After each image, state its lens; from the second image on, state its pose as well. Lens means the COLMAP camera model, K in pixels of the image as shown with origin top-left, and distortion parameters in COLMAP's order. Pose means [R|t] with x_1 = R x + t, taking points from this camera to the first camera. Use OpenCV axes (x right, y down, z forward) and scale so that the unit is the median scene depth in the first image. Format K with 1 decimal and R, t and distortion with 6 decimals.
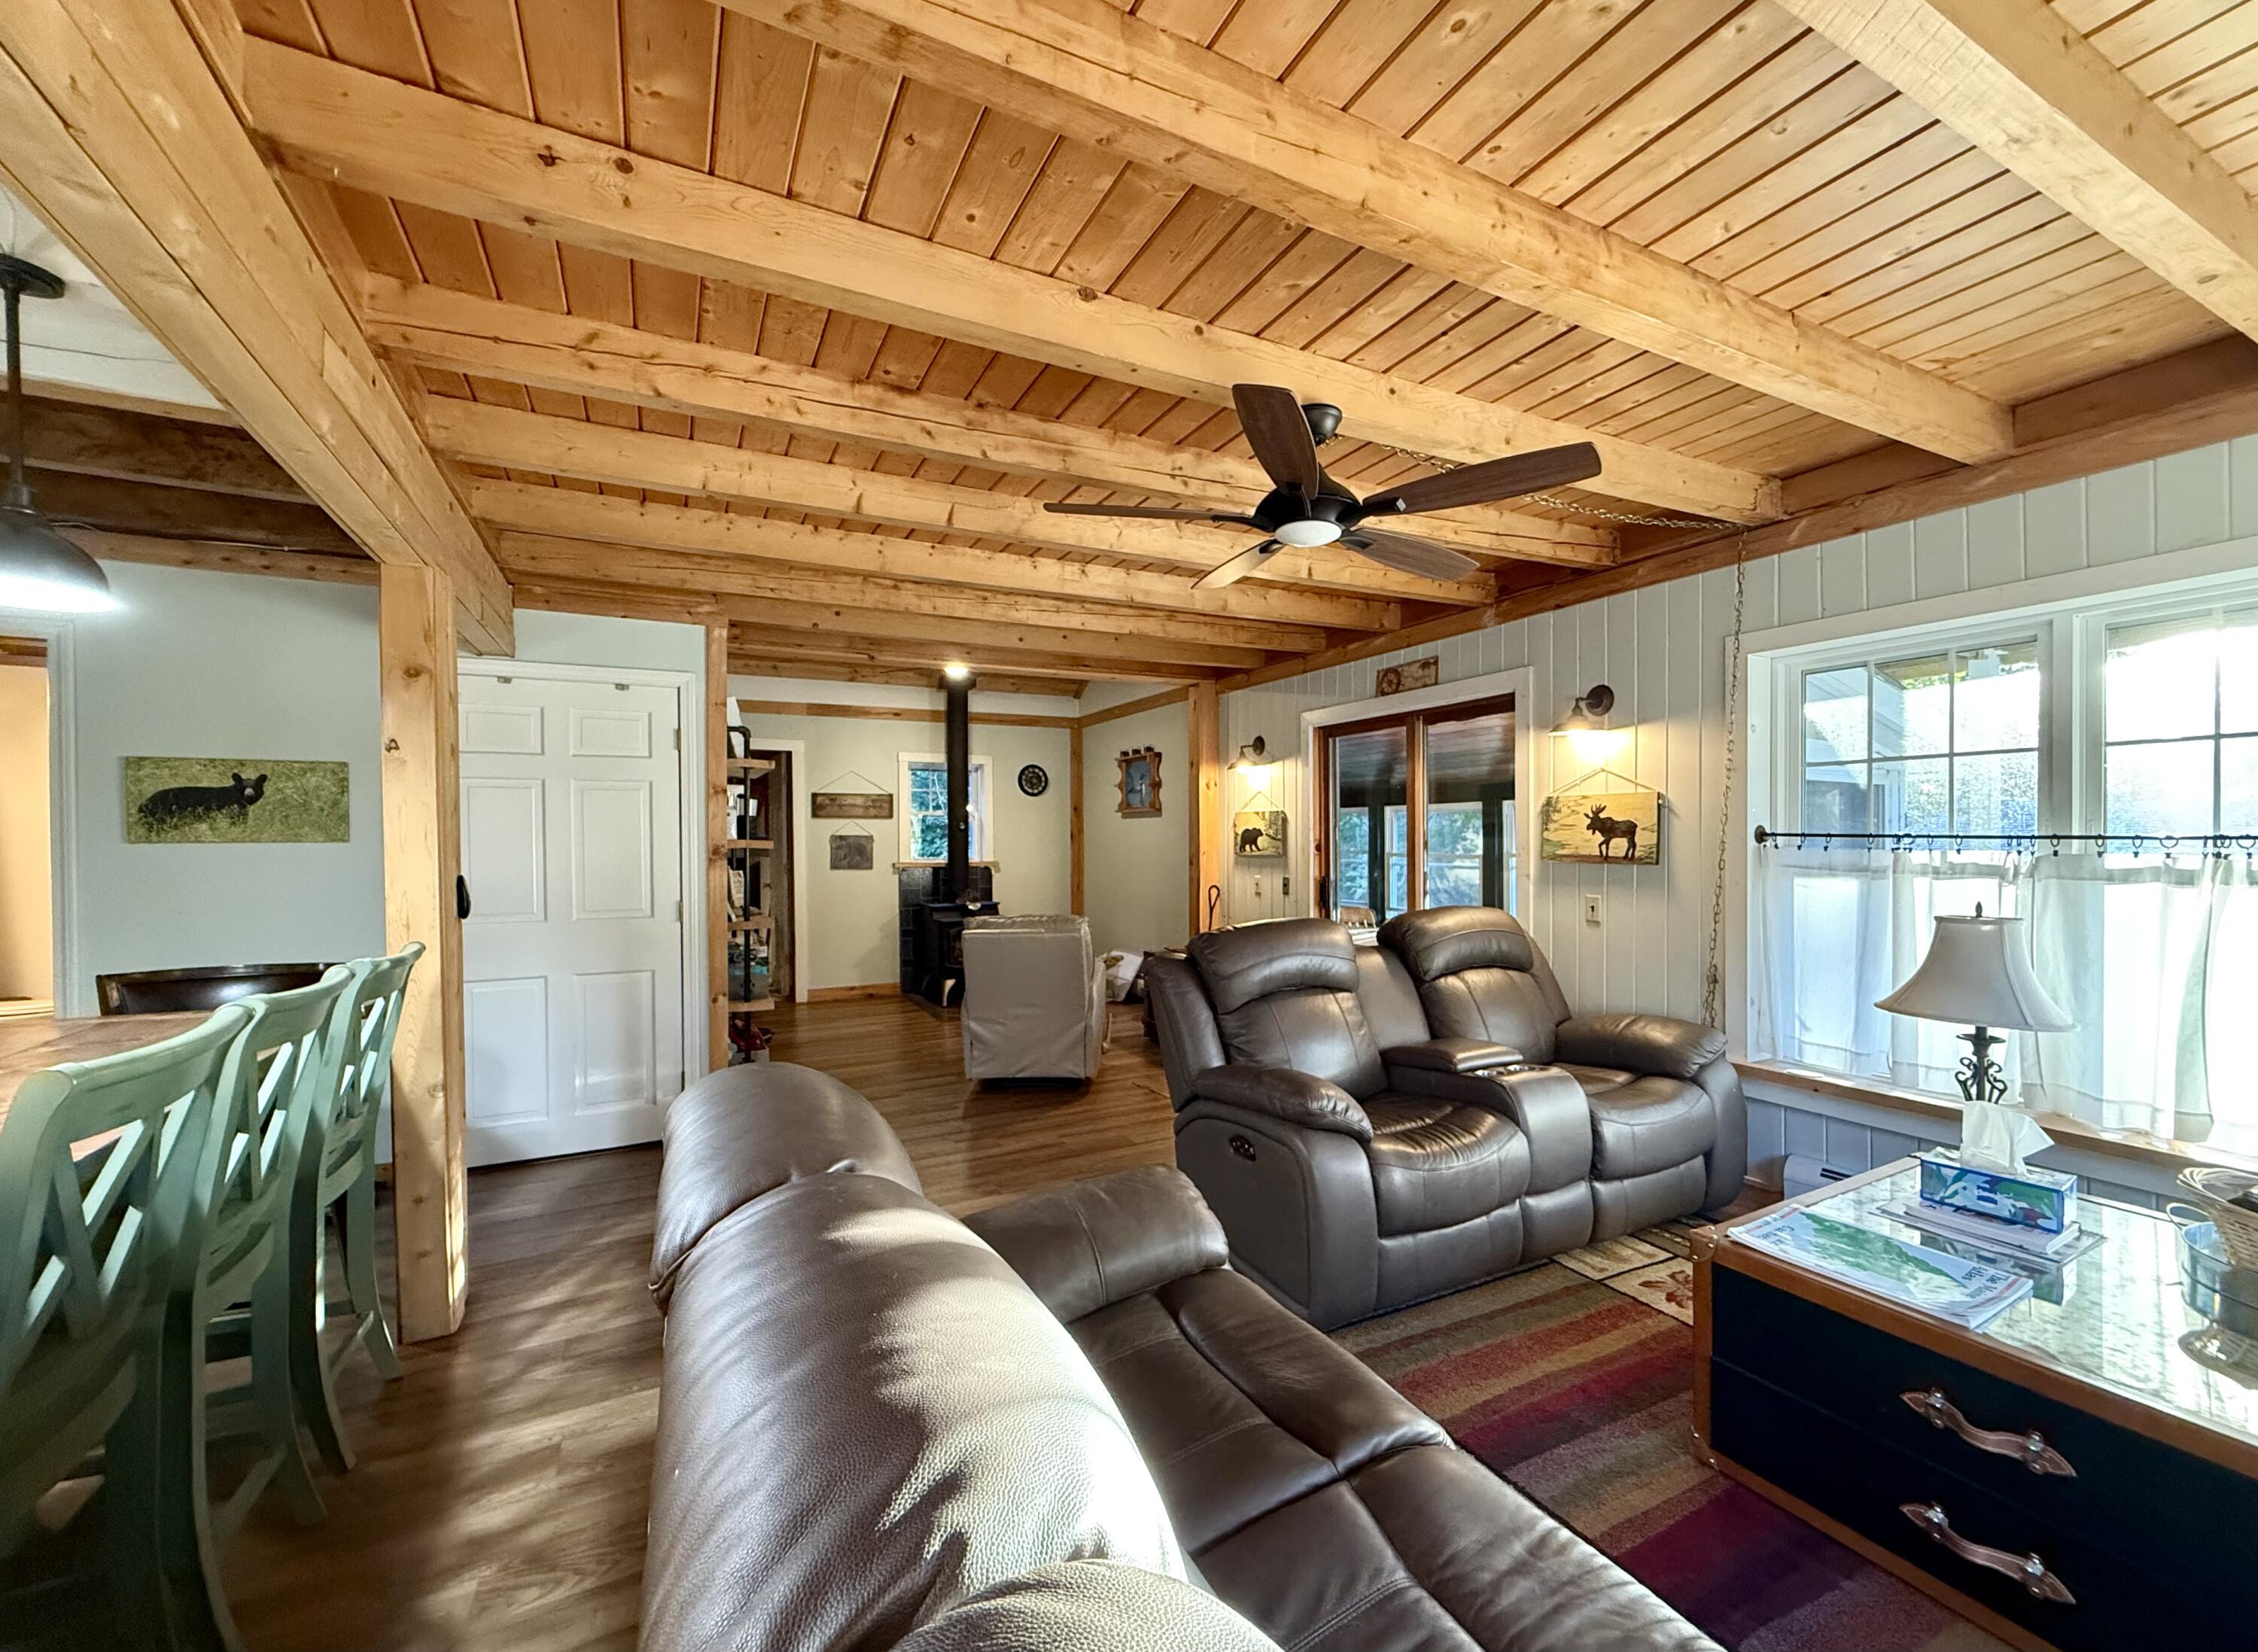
lens RADIAL K [[899.8, 0, 1134.6], [0, 899.8, 849.4], [0, 0, 1]] dist [-0.000380, -0.000439]
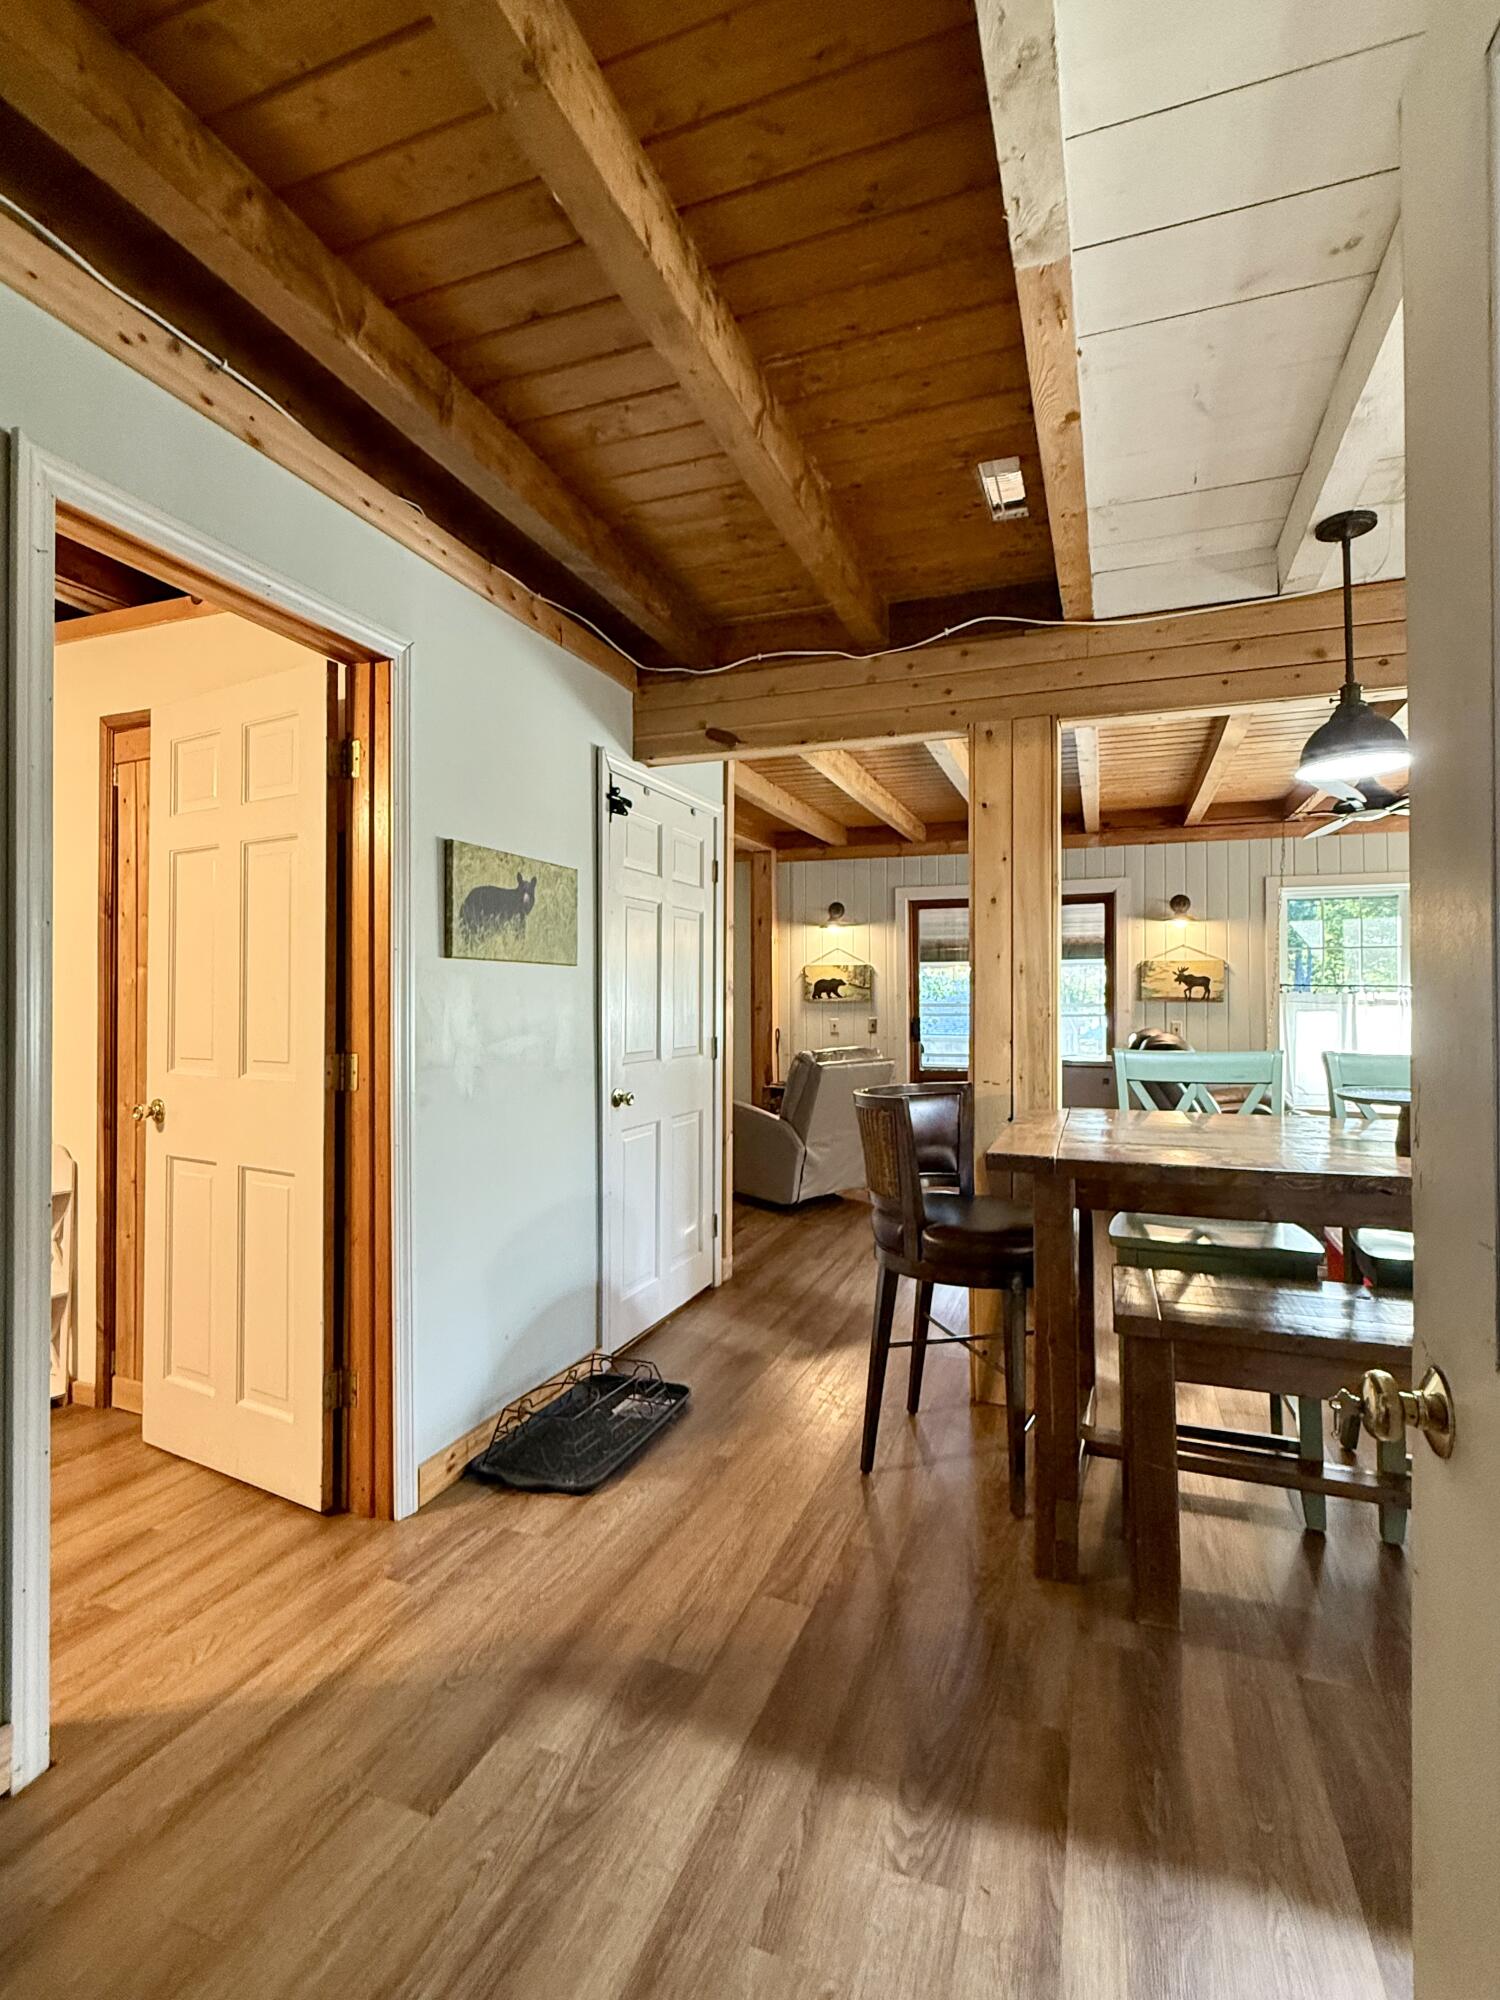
lens RADIAL K [[936.4, 0, 747.2], [0, 936.4, 990.3], [0, 0, 1]] dist [0.000354, 0.000215]
pose [[0.749736, 0.013694, 0.661596, -1.184519], [0.002354, 0.999724, -0.023361, 0.031088], [-0.661733, 0.019072, 0.749497, 0.223936]]
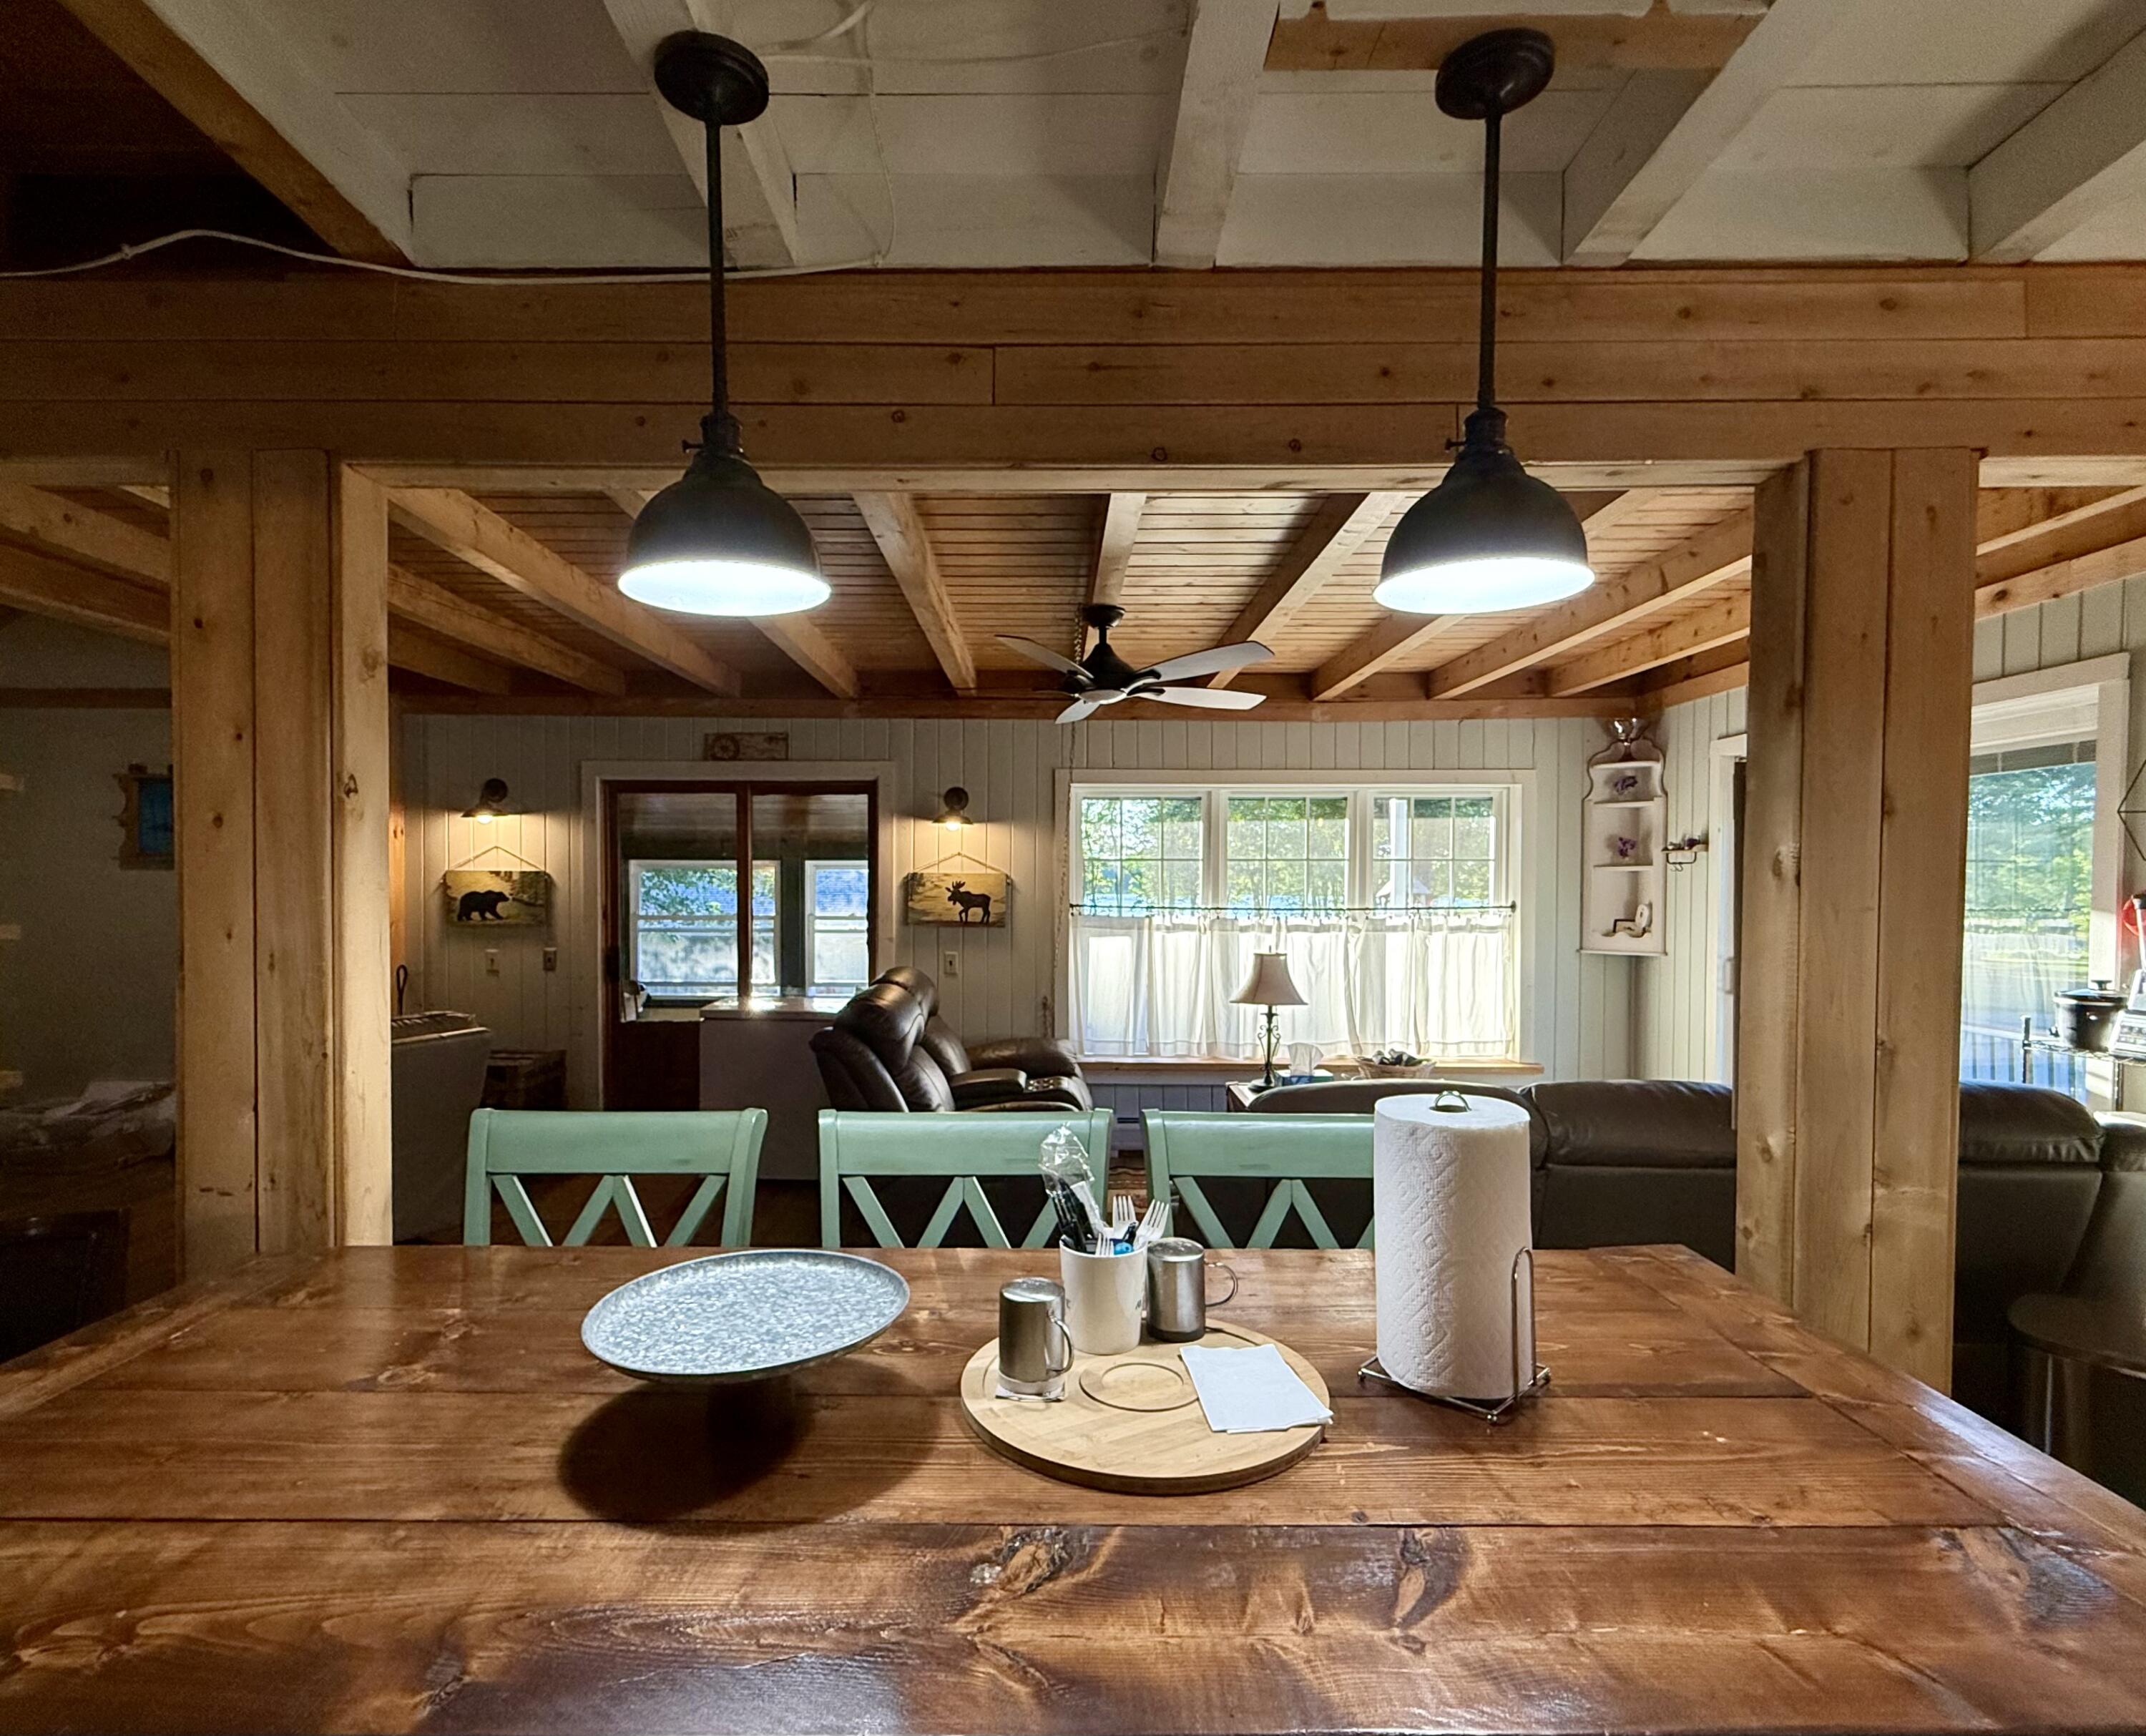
lens RADIAL K [[1090.1, 0, 1036.5], [0, 1090.1, 904.8], [0, 0, 1]] dist [-0.001858, -0.000387]
pose [[0.465858, -0.008608, 0.884818, -0.769467], [0.003674, 0.999963, 0.007794, -0.026700], [-0.884852, -0.000380, 0.465873, 0.171833]]
